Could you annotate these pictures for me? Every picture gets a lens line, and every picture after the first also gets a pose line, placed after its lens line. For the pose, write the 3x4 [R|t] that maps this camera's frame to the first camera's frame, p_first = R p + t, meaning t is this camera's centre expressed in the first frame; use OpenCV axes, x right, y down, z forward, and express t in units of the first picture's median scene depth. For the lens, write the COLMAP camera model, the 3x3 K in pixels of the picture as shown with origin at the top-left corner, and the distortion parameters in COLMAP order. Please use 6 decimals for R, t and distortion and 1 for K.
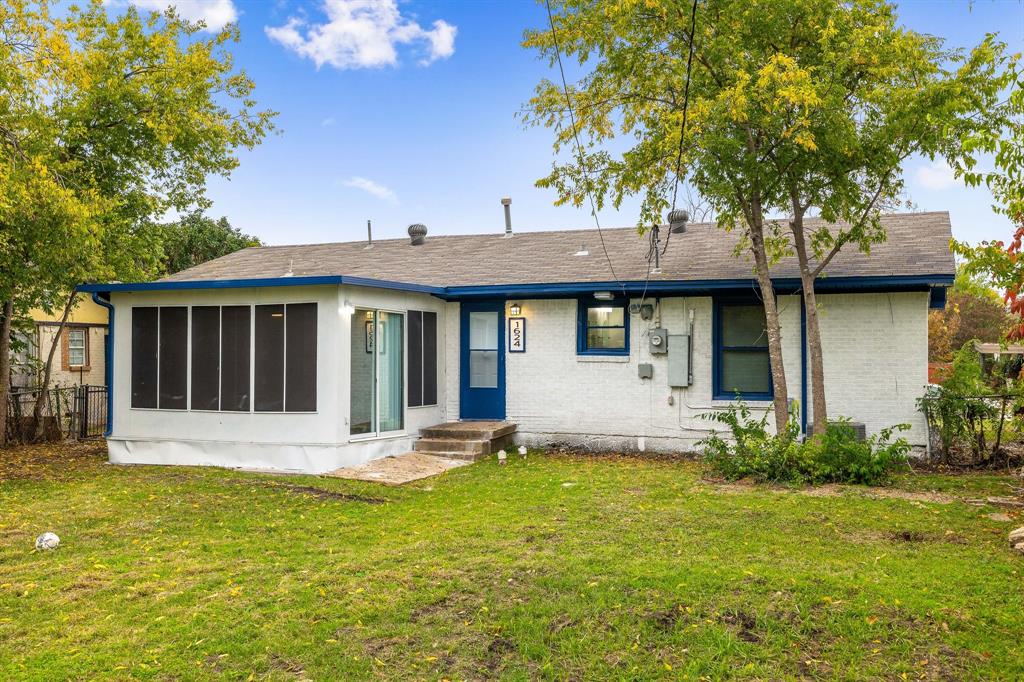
lens RADIAL K [[1019.8, 0, 539.5], [0, 1019.8, 339.2], [0, 0, 1]] dist [-0.002544, 0.009174]
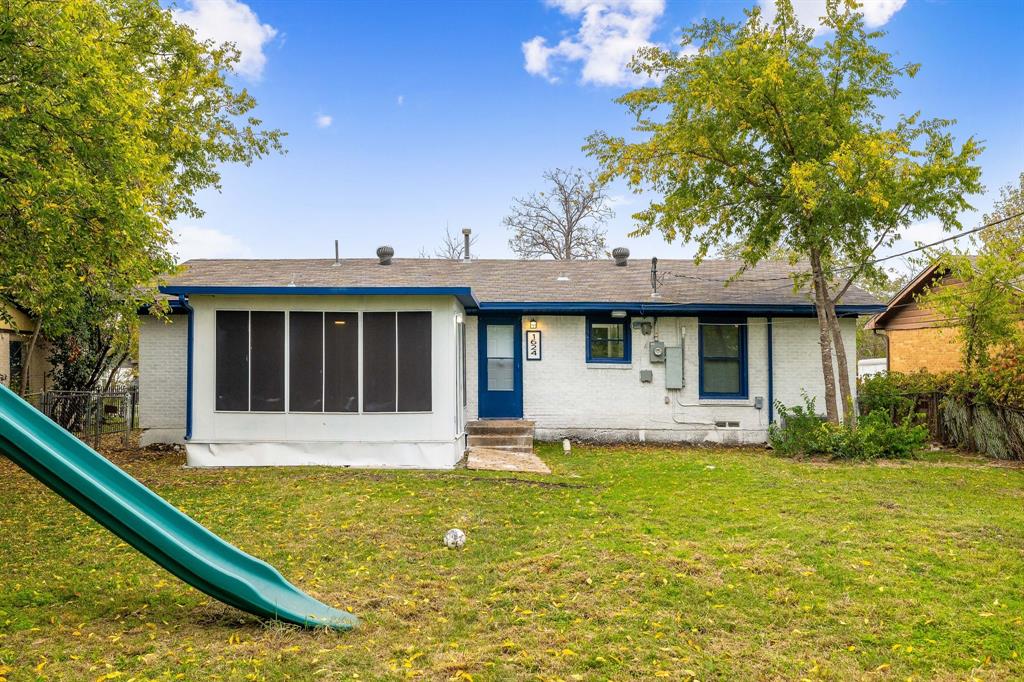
lens RADIAL K [[833.8, 0, 511.8], [0, 833.8, 334.1], [0, 0, 1]] dist [0.008920, 0.001870]
pose [[0.926316, 0.022900, 0.376051, -0.426669], [-0.011859, 0.999429, -0.031649, 0.014307], [-0.376561, 0.024858, 0.926058, 0.126663]]
